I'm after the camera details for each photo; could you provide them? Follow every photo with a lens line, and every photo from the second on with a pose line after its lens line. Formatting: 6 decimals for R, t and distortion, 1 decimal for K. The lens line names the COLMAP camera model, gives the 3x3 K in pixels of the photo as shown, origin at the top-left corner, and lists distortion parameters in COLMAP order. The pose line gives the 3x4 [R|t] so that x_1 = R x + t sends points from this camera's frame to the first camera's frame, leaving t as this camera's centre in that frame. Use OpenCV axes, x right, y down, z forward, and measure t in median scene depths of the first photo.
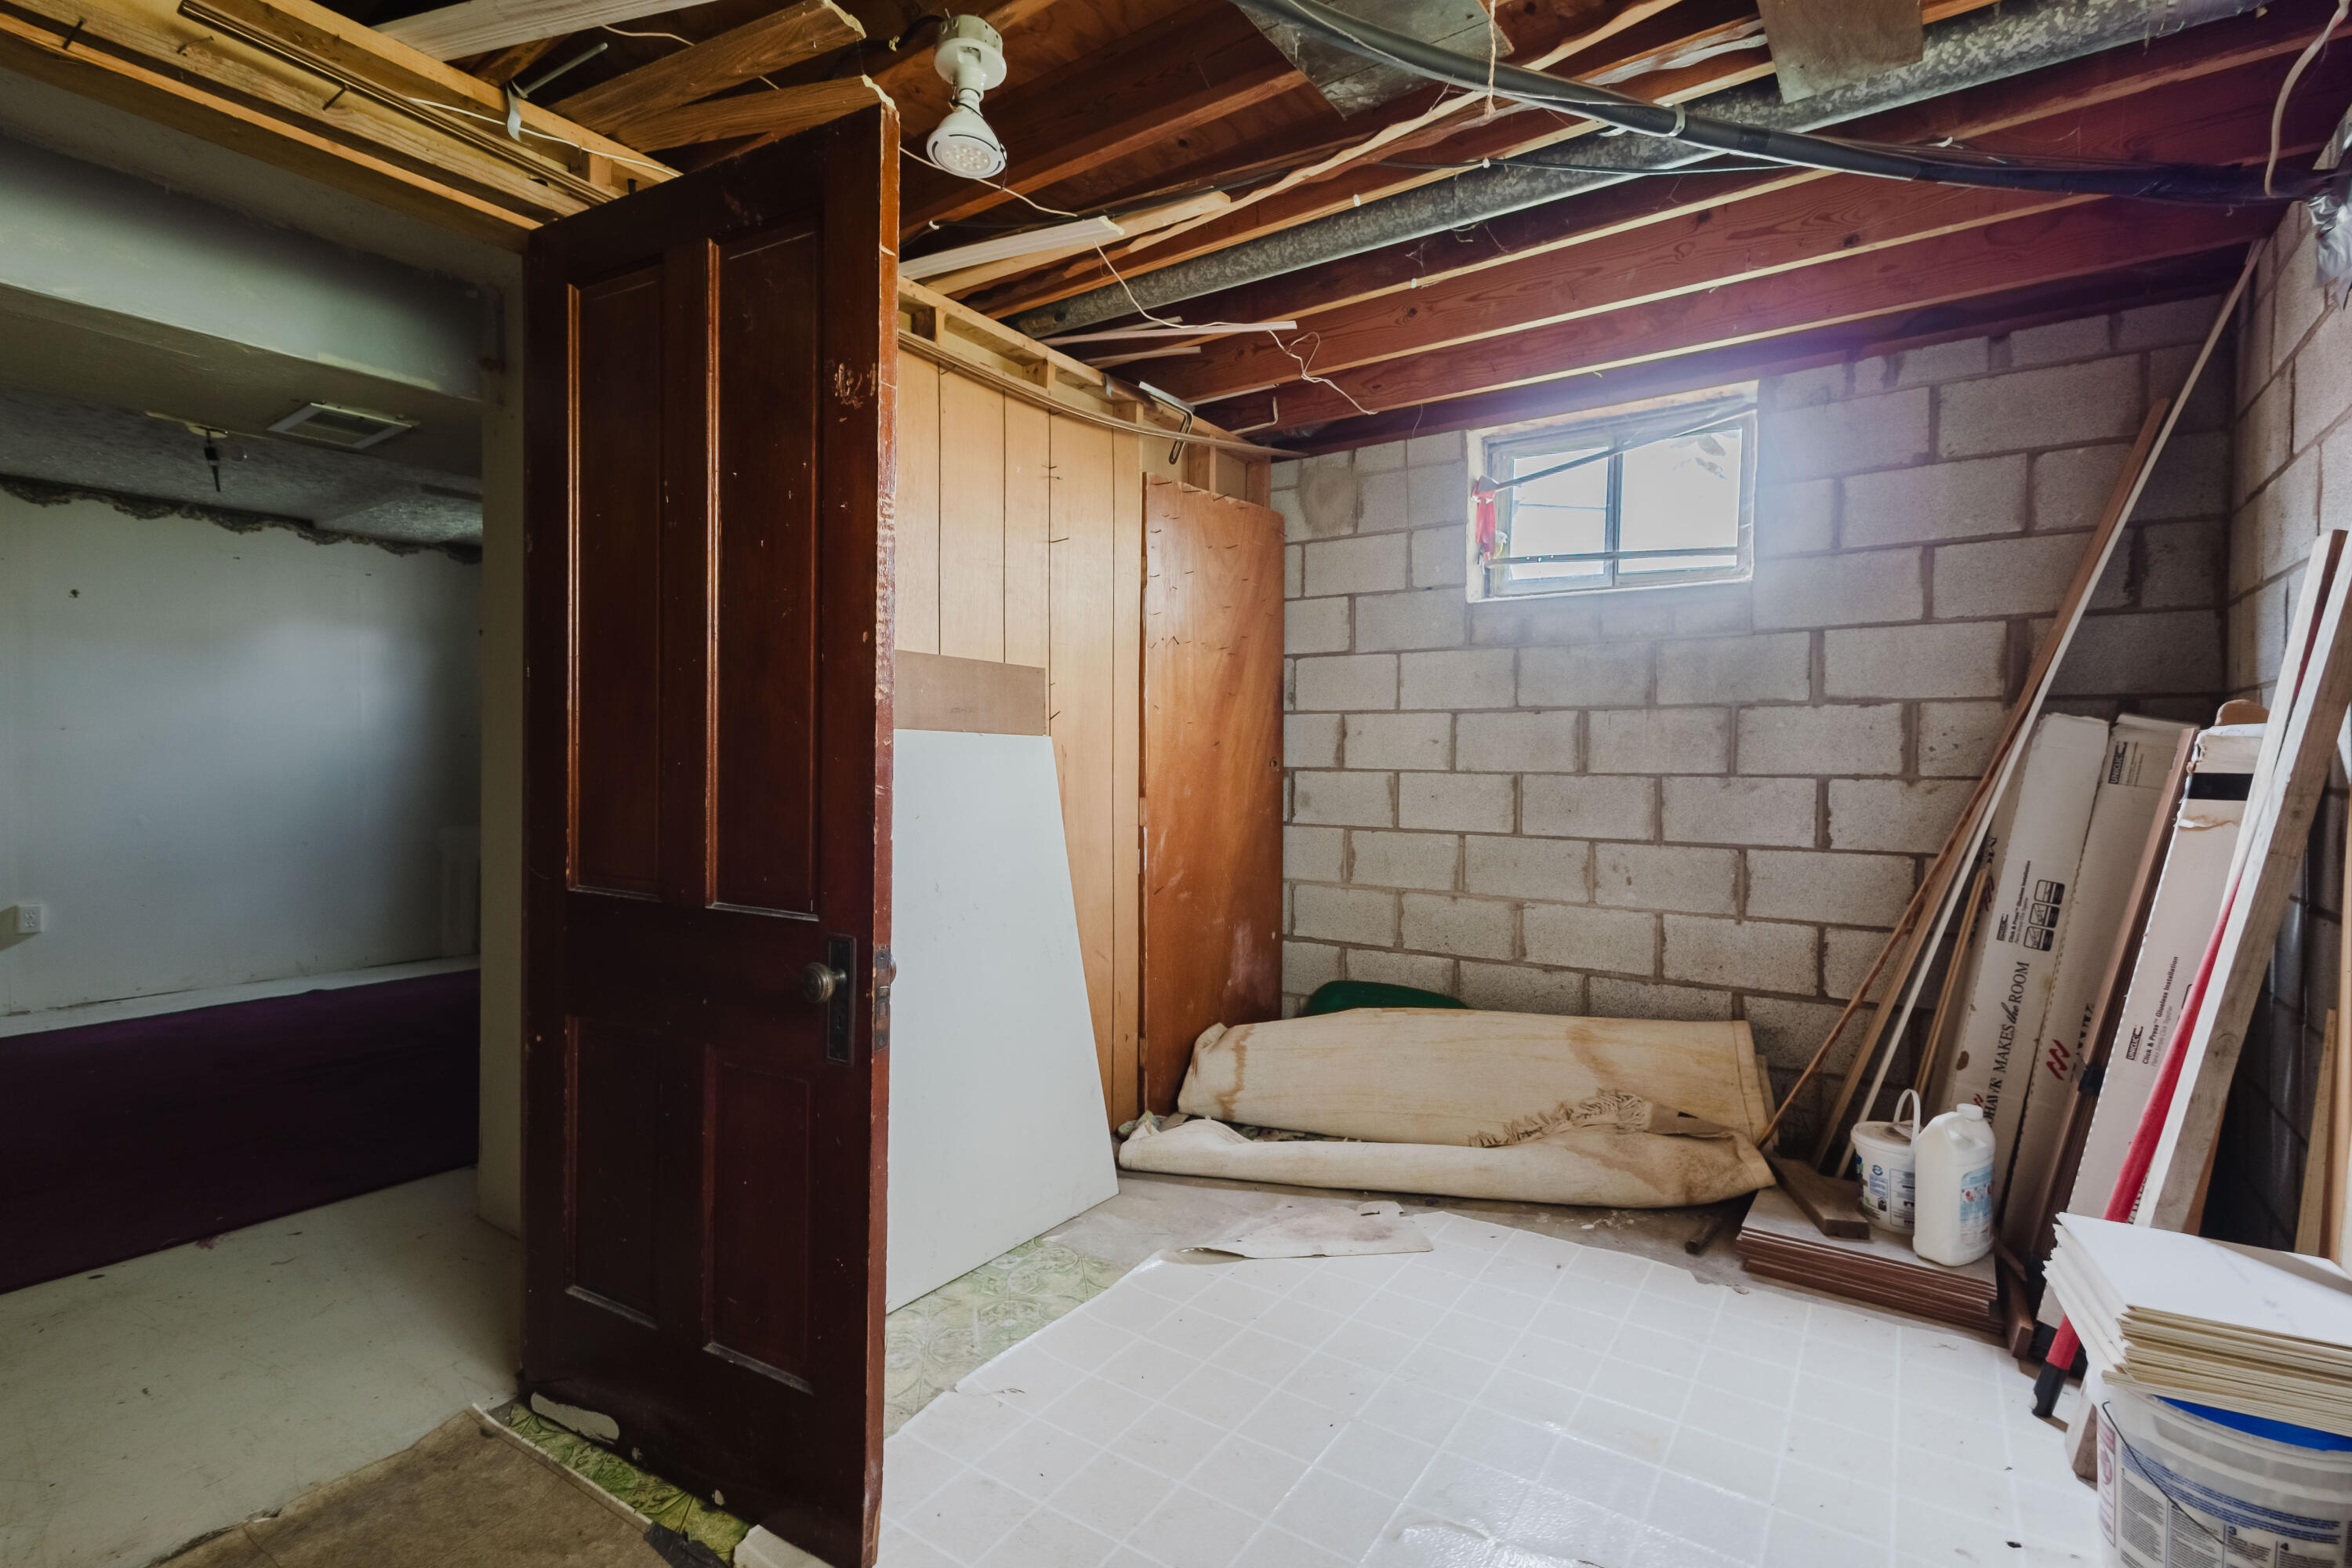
lens RADIAL K [[1082.3, 0, 1180.0], [0, 1082.3, 780.7], [0, 0, 1]] dist [0.014161, -0.002741]
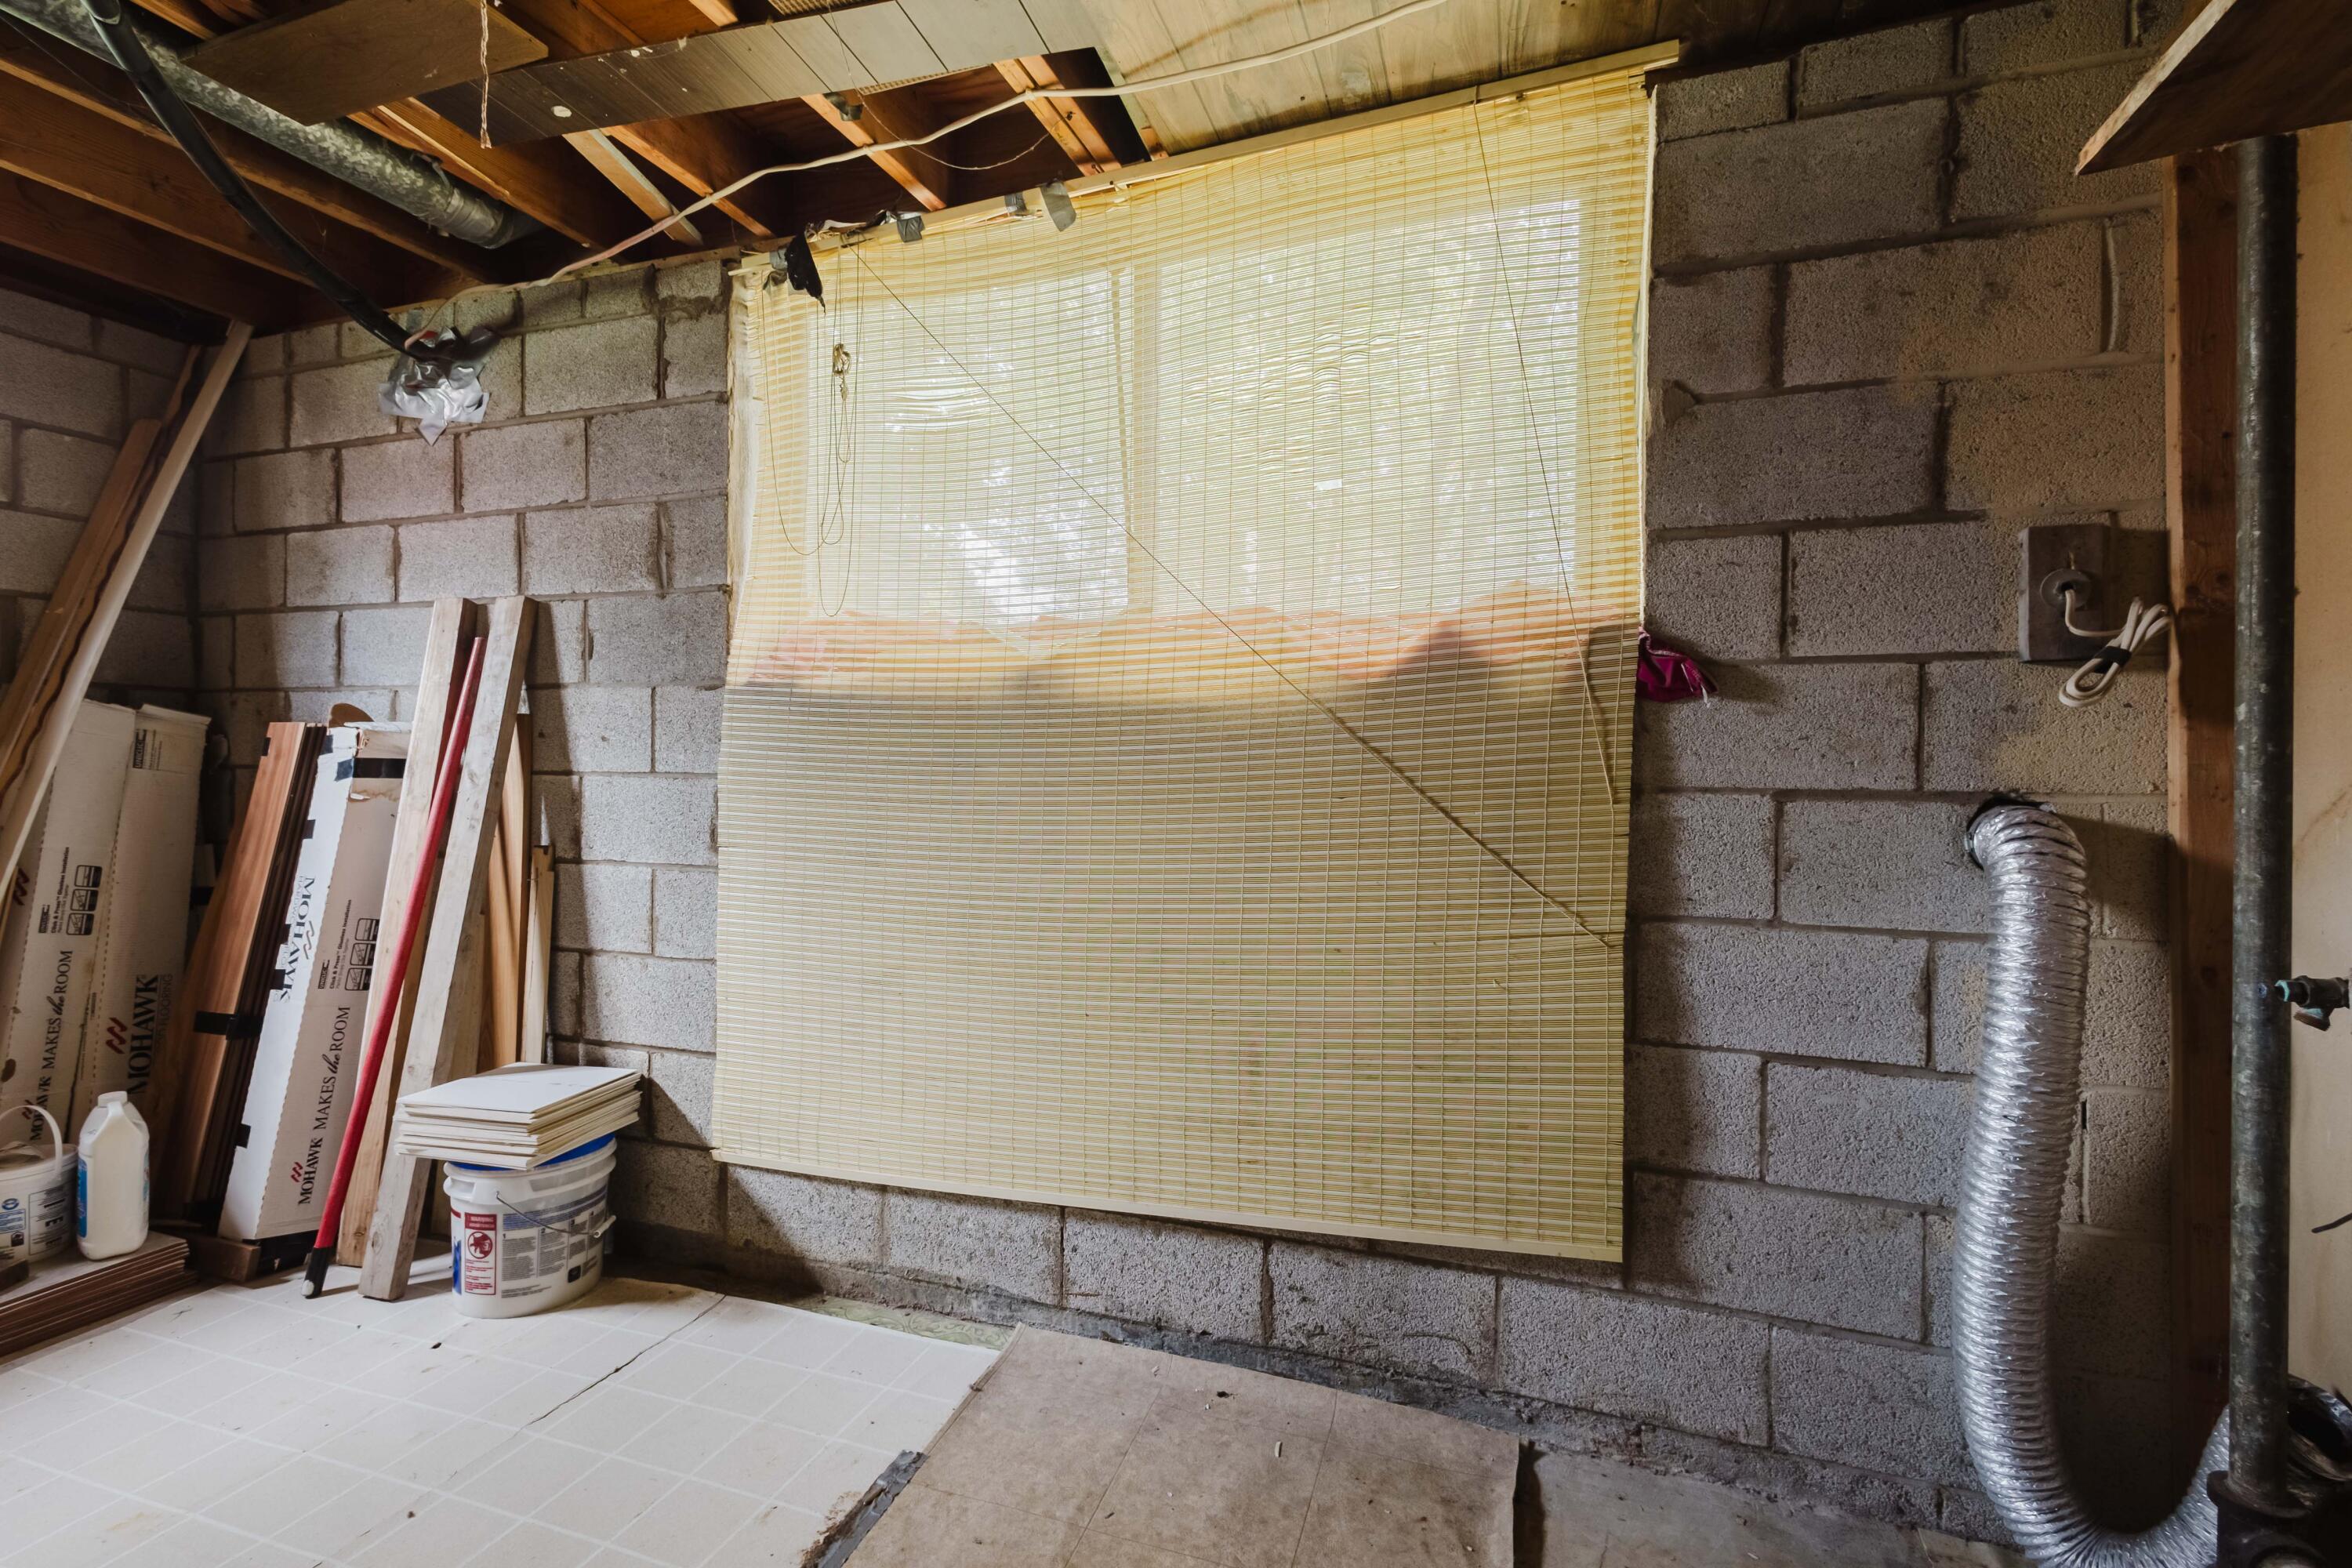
lens RADIAL K [[1082.3, 0, 1176.1], [0, 1082.3, 773.6], [0, 0, 1]] dist [0.014161, -0.002741]
pose [[-0.260847, -0.011644, 0.965310, -0.442173], [0.006823, 0.999880, 0.013905, -0.000057], [-0.965356, 0.010214, -0.260736, 0.292735]]
